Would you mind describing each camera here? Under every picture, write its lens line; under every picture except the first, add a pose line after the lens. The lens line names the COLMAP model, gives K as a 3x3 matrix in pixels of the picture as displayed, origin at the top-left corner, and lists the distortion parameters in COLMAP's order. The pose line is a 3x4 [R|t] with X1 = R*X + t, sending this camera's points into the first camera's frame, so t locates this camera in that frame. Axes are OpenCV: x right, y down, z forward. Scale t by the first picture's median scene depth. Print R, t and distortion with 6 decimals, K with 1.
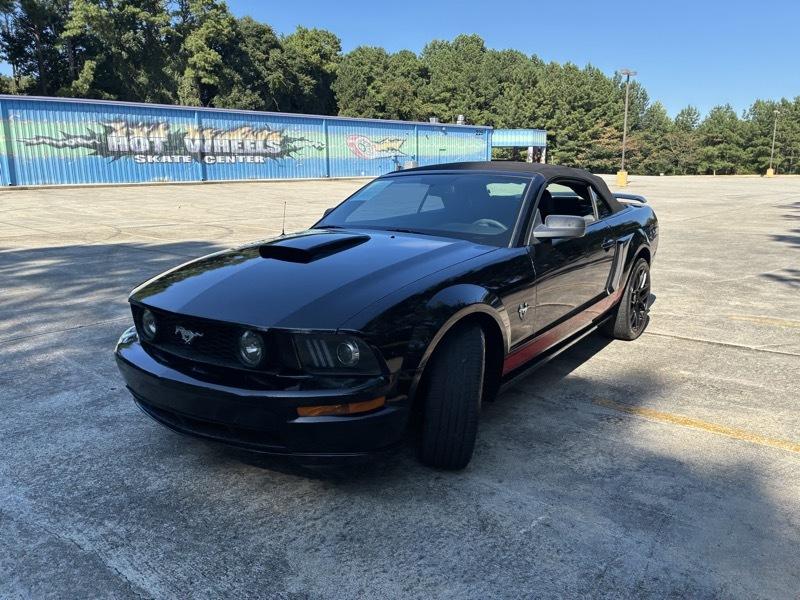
lens RADIAL K [[606.1, 0, 410.6], [0, 606.1, 292.1], [0, 0, 1]] dist [0.047981, -0.063310]
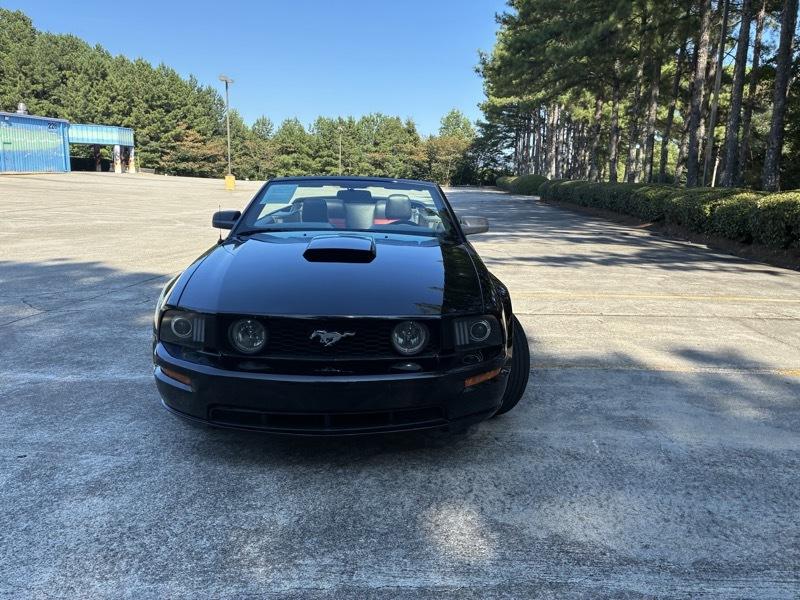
lens RADIAL K [[606.1, 0, 411.1], [0, 606.1, 293.7], [0, 0, 1]] dist [0.047981, -0.063310]
pose [[0.787789, -0.091816, 0.609064, -0.048720], [0.093807, 0.995177, 0.028688, -0.001501], [-0.608760, 0.034535, 0.792602, 0.009637]]
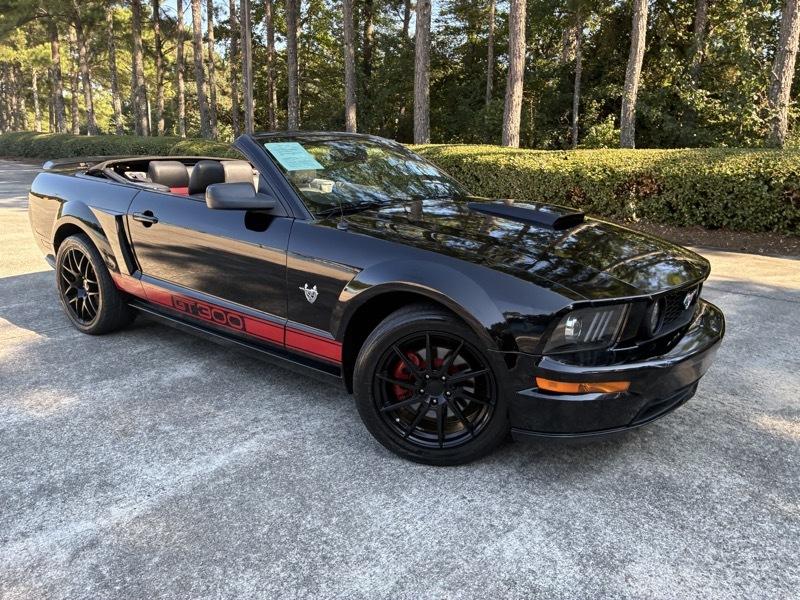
lens RADIAL K [[606.1, 0, 408.2], [0, 606.1, 288.7], [0, 0, 1]] dist [0.047981, -0.063310]
pose [[0.030151, -0.224440, 0.974021, -0.077634], [0.176410, 0.960363, 0.215832, -0.014828], [-0.983855, 0.165320, 0.068549, 0.084729]]
